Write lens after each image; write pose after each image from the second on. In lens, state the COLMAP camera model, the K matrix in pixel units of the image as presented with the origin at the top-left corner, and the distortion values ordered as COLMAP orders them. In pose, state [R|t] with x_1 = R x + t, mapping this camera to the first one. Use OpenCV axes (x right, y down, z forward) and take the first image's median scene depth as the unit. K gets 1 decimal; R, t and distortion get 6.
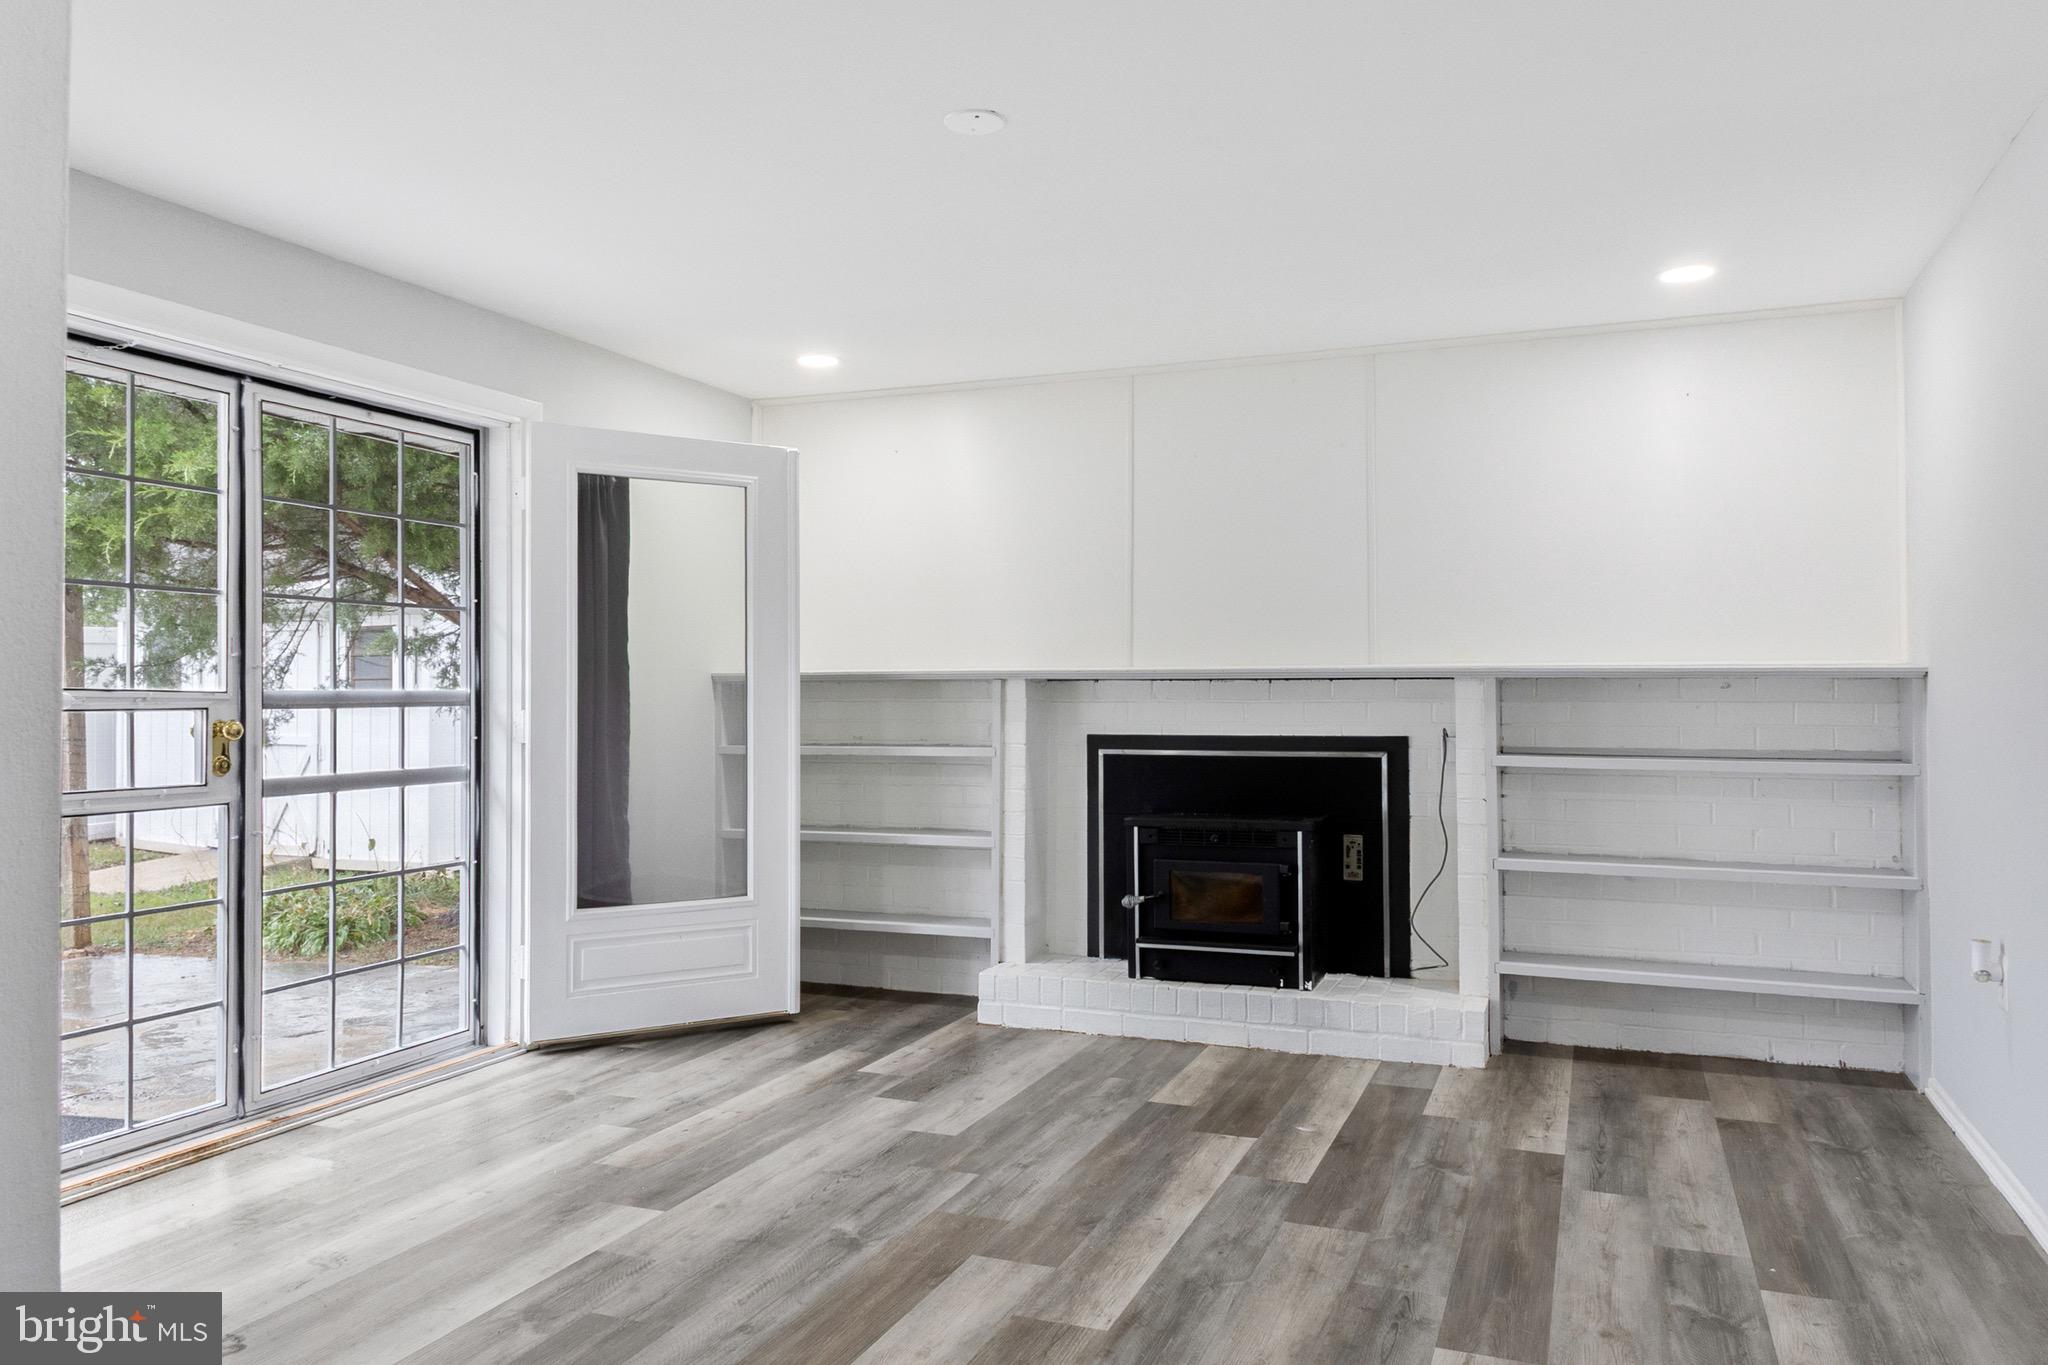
lens RADIAL K [[1481.2, 0, 1023.9], [0, 1481.2, 669.5], [0, 0, 1]] dist [0.027205, -0.010709]
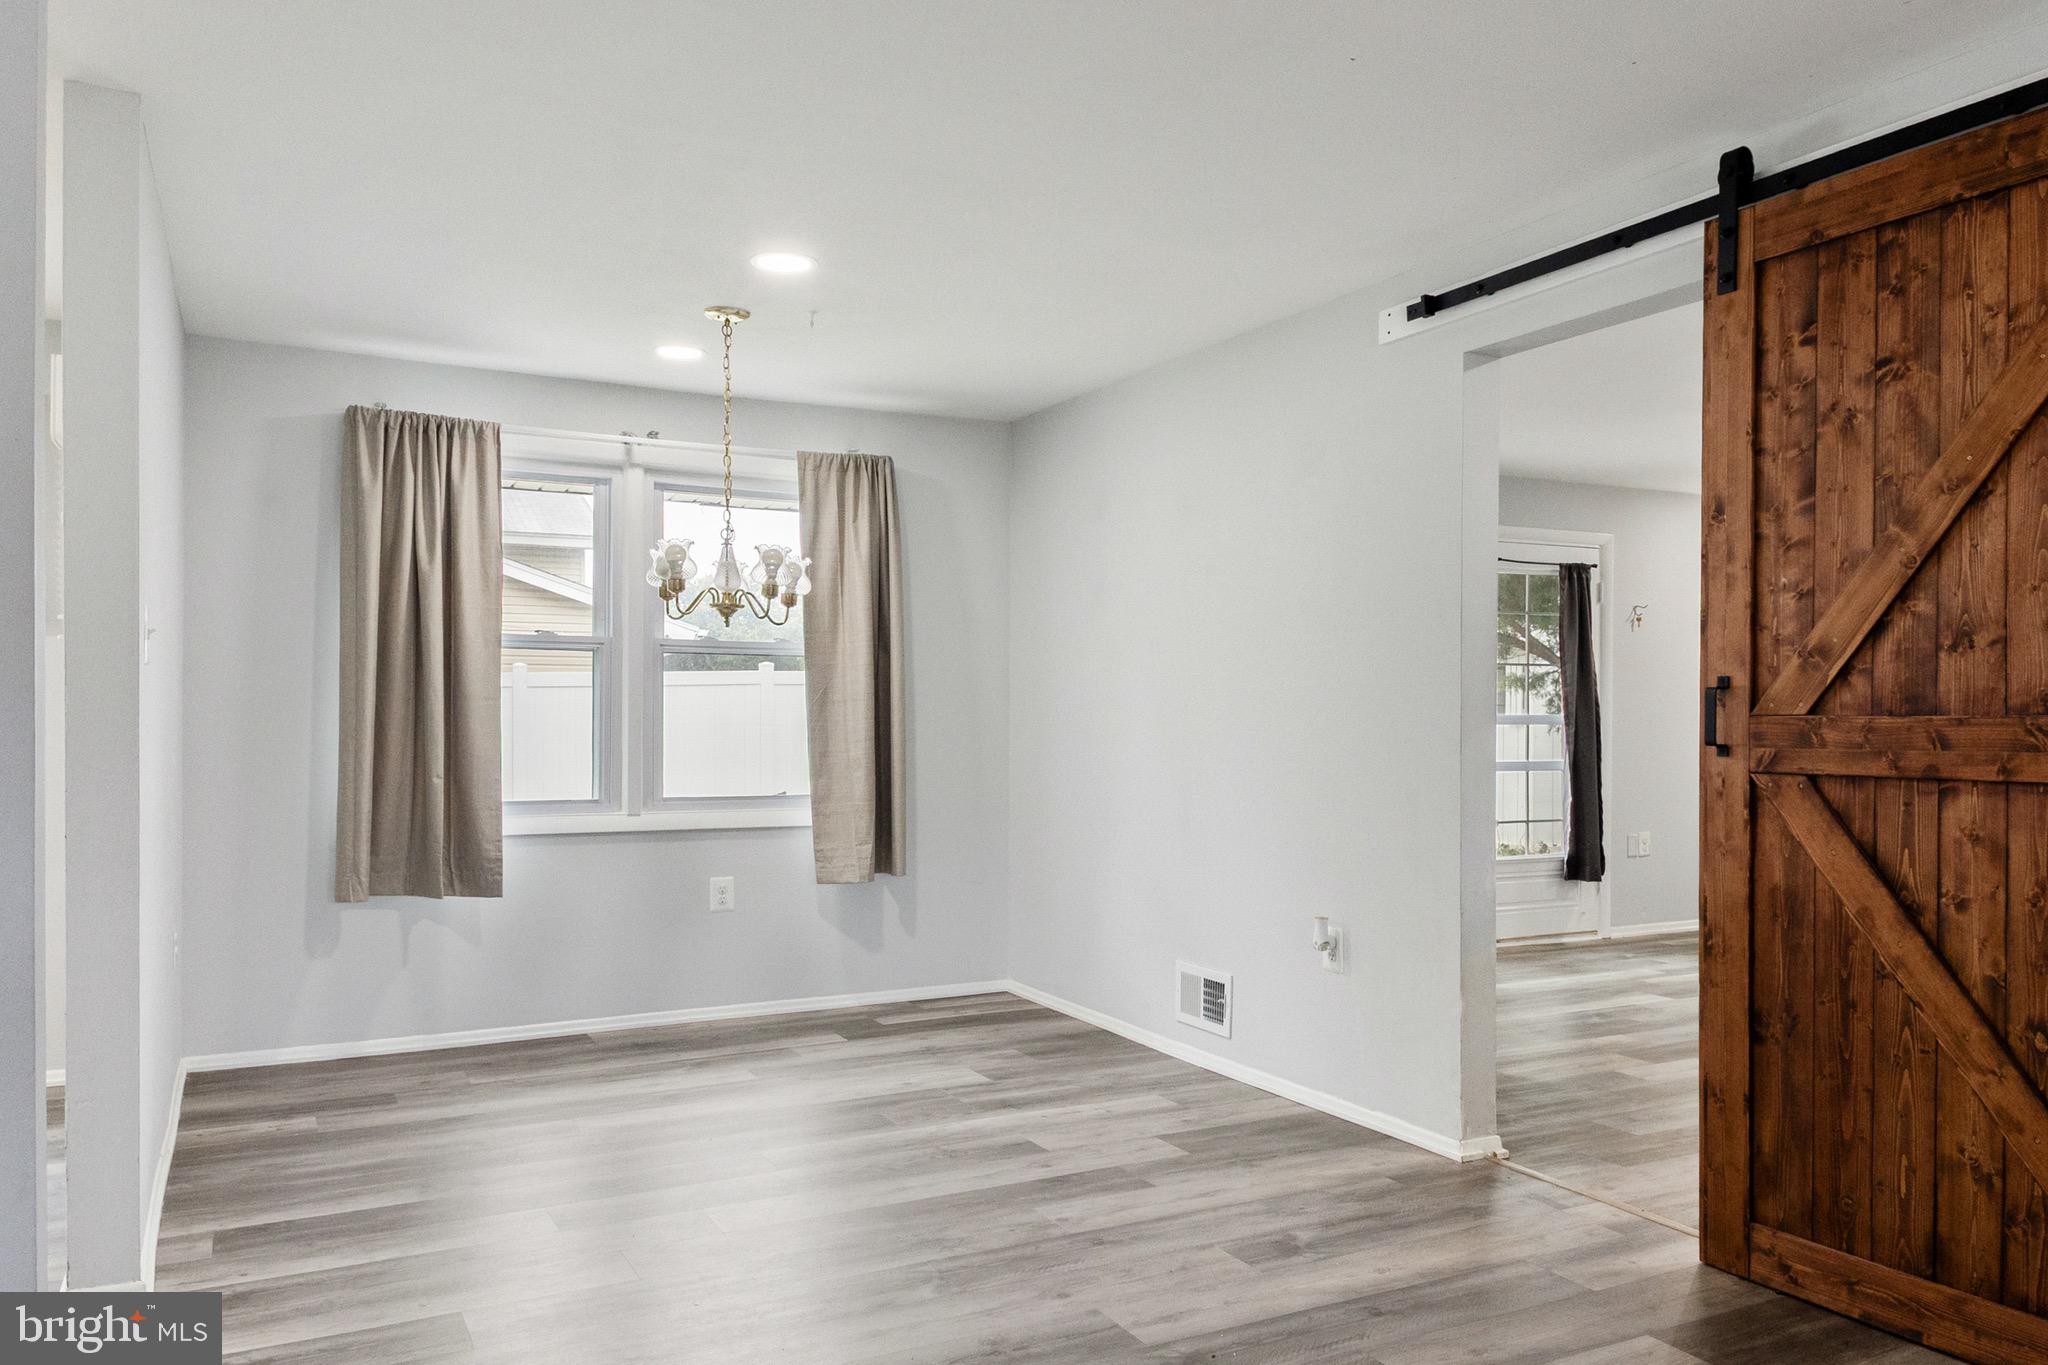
lens RADIAL K [[1481.2, 0, 1075.9], [0, 1481.2, 714.3], [0, 0, 1]] dist [0.027205, -0.010709]
pose [[0.780614, 0.006293, -0.624982, 0.284631], [0.002097, 0.999917, 0.012687, -0.009647], [0.625010, -0.011214, 0.780536, -0.775505]]
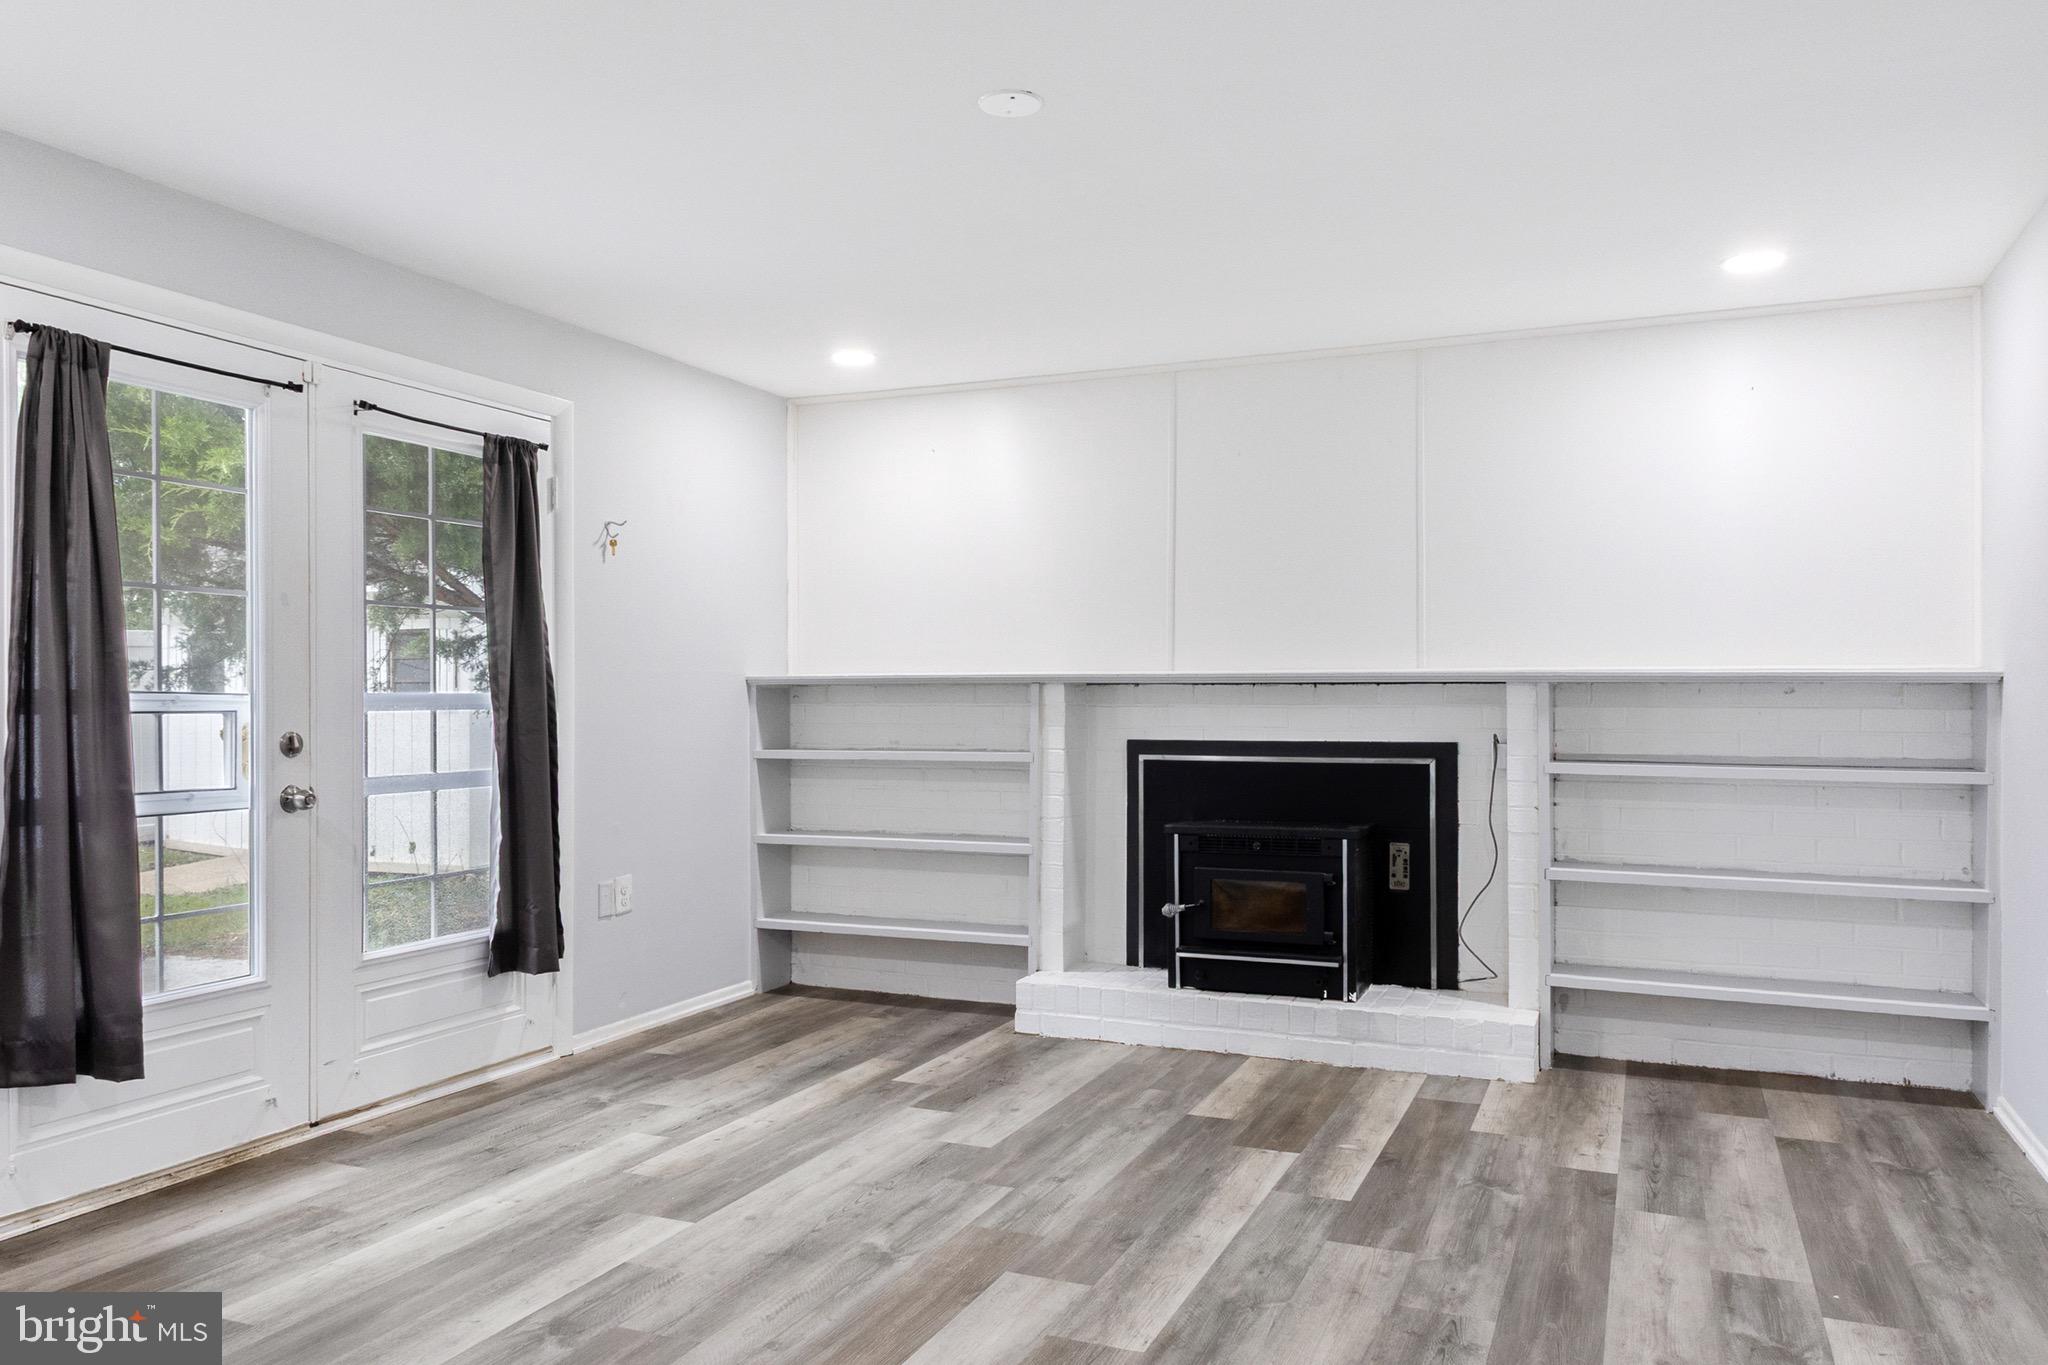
lens RADIAL K [[1481.2, 0, 1031.1], [0, 1481.2, 698.2], [0, 0, 1]] dist [0.027205, -0.010709]
pose [[0.999693, 0.002088, -0.024685, 0.004195], [-0.001684, 0.999864, 0.016406, 0.000738], [0.024716, -0.016359, 0.999561, 0.024340]]
